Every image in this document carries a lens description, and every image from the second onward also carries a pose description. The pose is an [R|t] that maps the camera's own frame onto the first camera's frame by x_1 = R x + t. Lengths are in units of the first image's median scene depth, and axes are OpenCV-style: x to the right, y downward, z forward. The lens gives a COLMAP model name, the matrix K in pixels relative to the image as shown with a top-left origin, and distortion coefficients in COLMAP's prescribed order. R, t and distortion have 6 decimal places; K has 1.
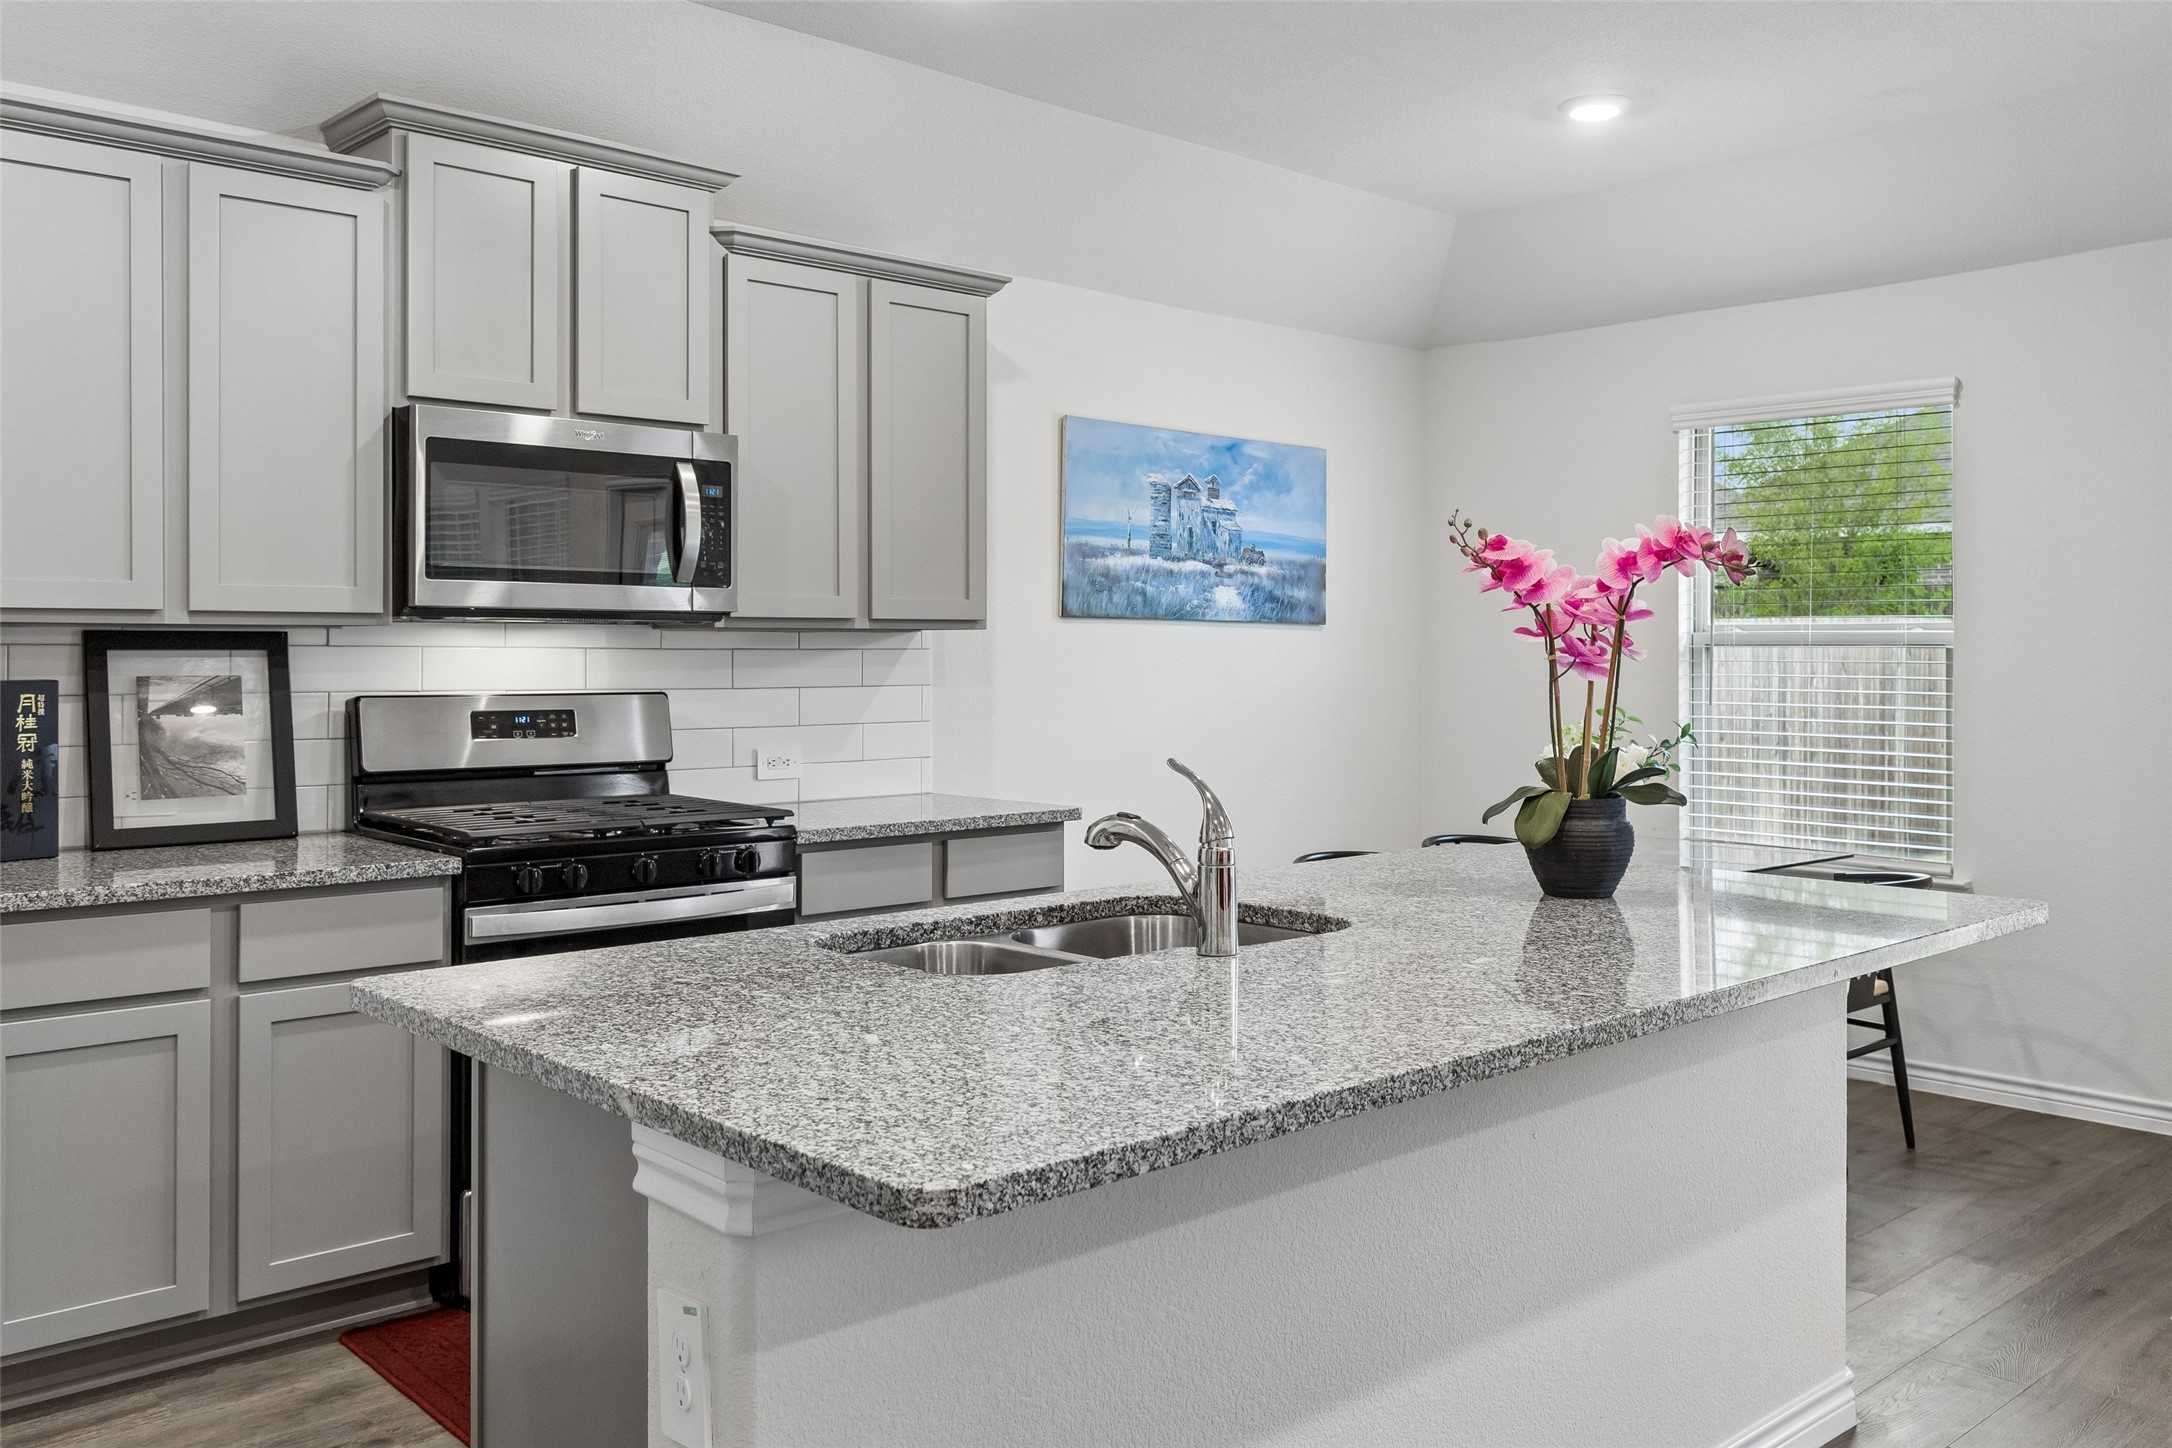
lens RADIAL K [[1769.0, 0, 1083.9], [0, 1769.0, 644.8], [0, 0, 1]] dist [-0.001136, -0.002186]
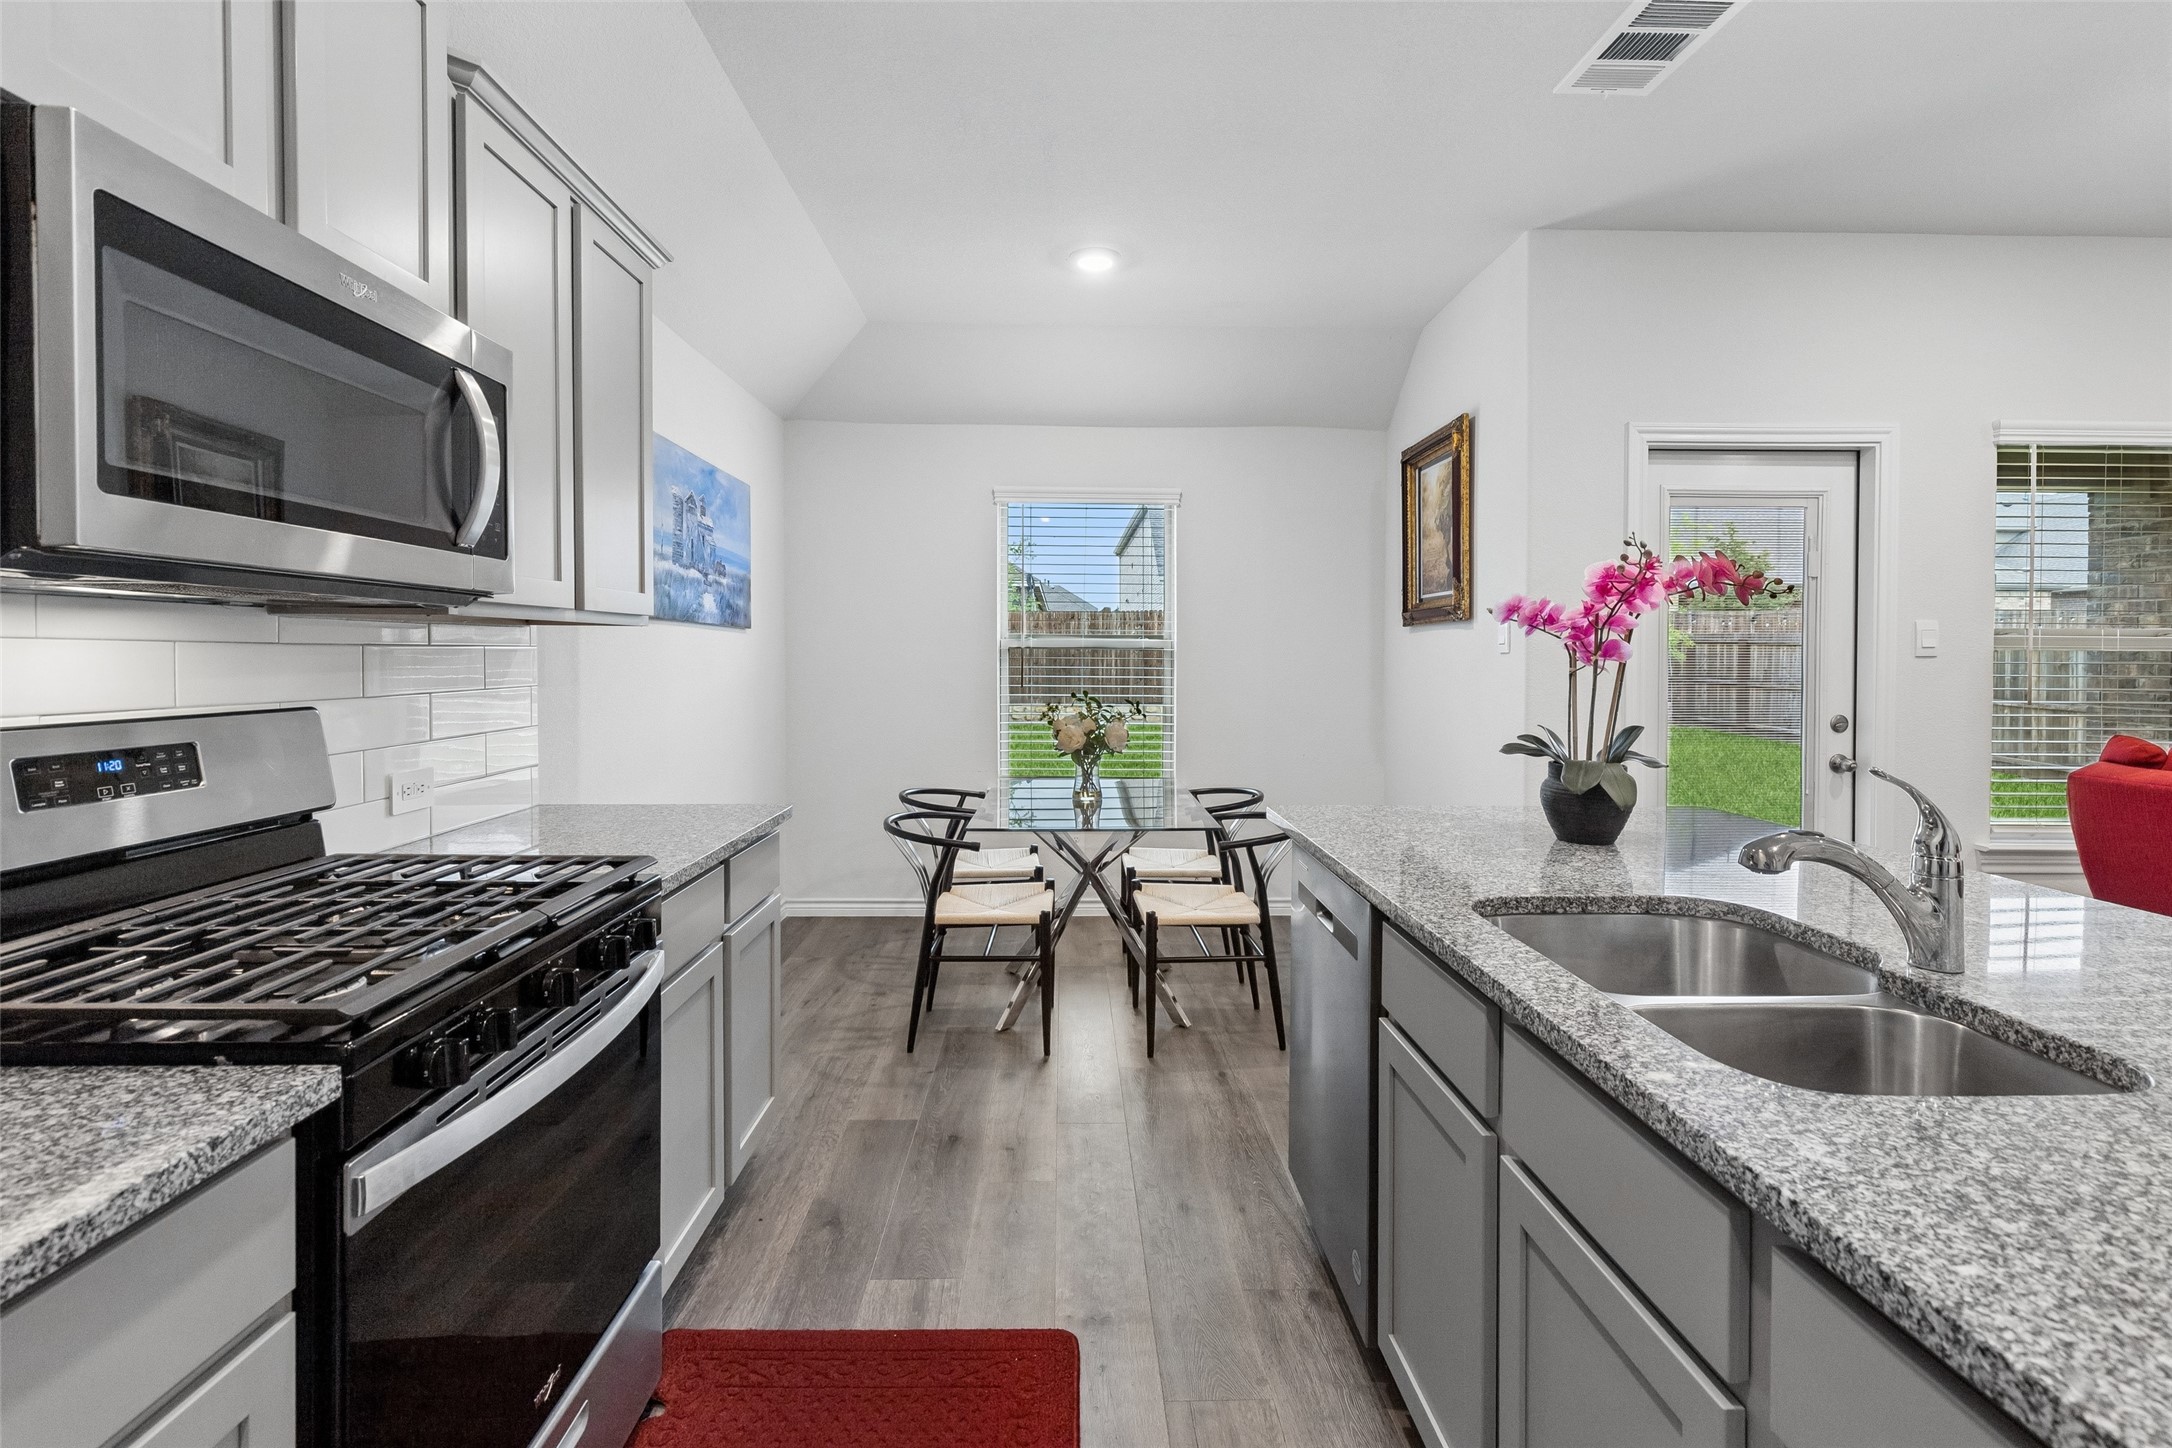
lens RADIAL K [[1001.3, 0, 1086.2], [0, 1001.3, 662.0], [0, 0, 1]] dist [0.001830, 0.000068]
pose [[0.650432, -0.003584, 0.759556, -0.362344], [-0.008274, 0.999896, 0.011803, 0.002481], [-0.759520, -0.013961, 0.650335, 0.558326]]
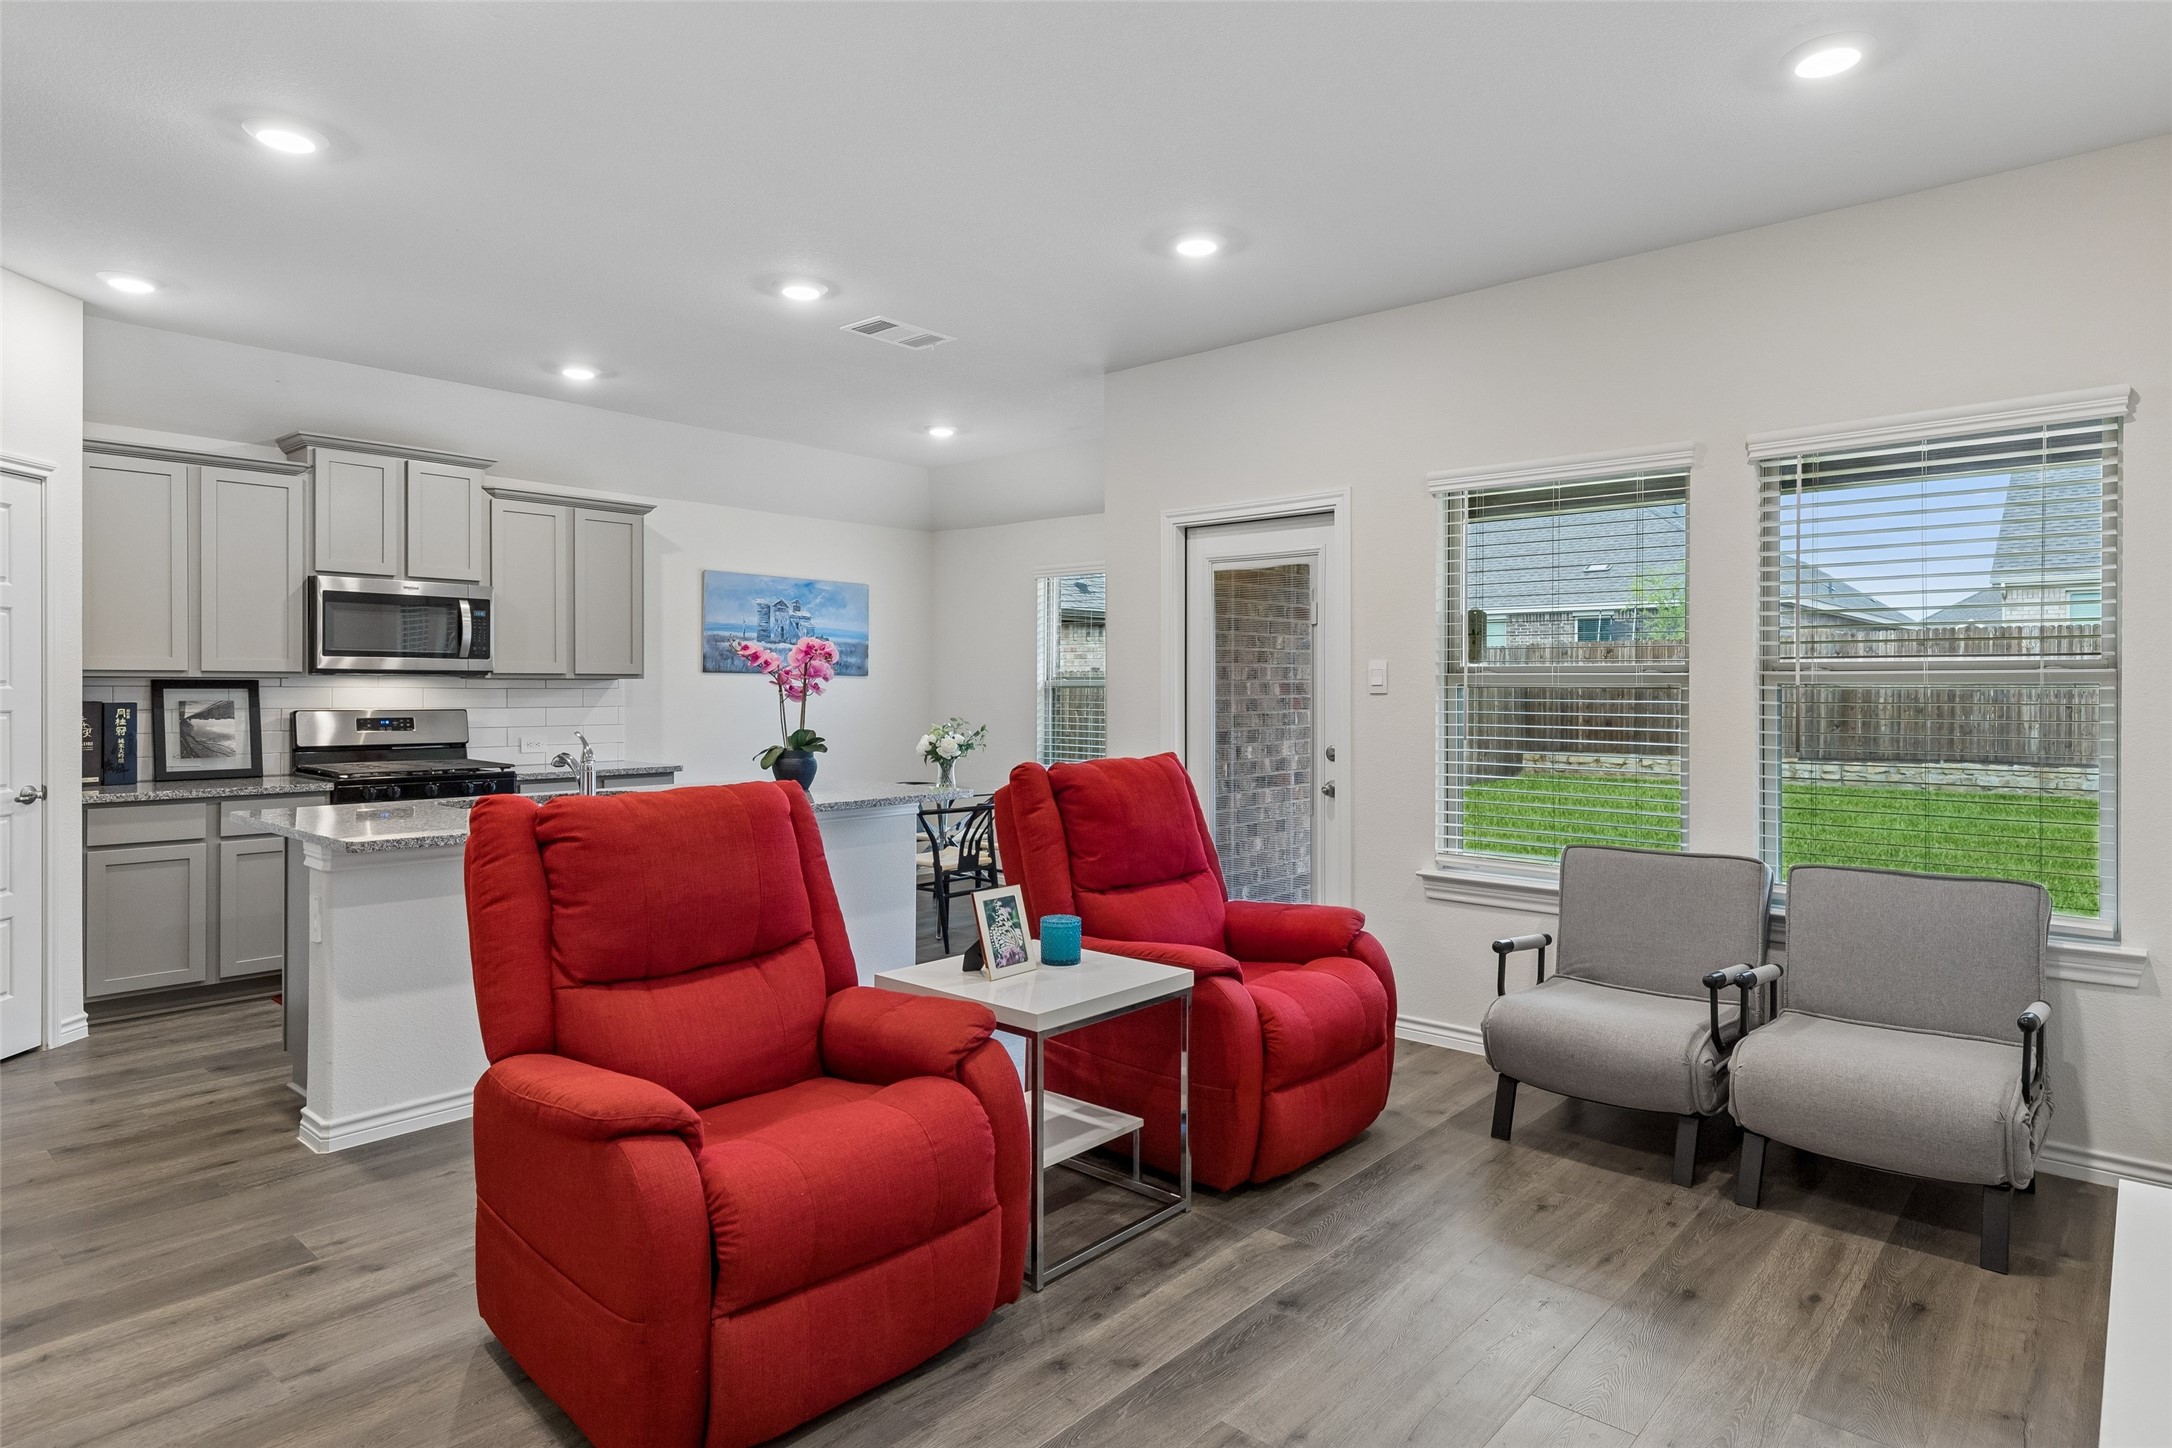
lens RADIAL K [[1213.9, 0, 1094.6], [0, 1213.9, 689.6], [0, 0, 1]] dist [-0.000882, 0.000257]
pose [[0.994578, 0.001575, 0.103981, 0.369226], [-0.002051, 0.999988, 0.004473, -0.004306], [-0.103973, -0.004662, 0.994569, -0.513802]]
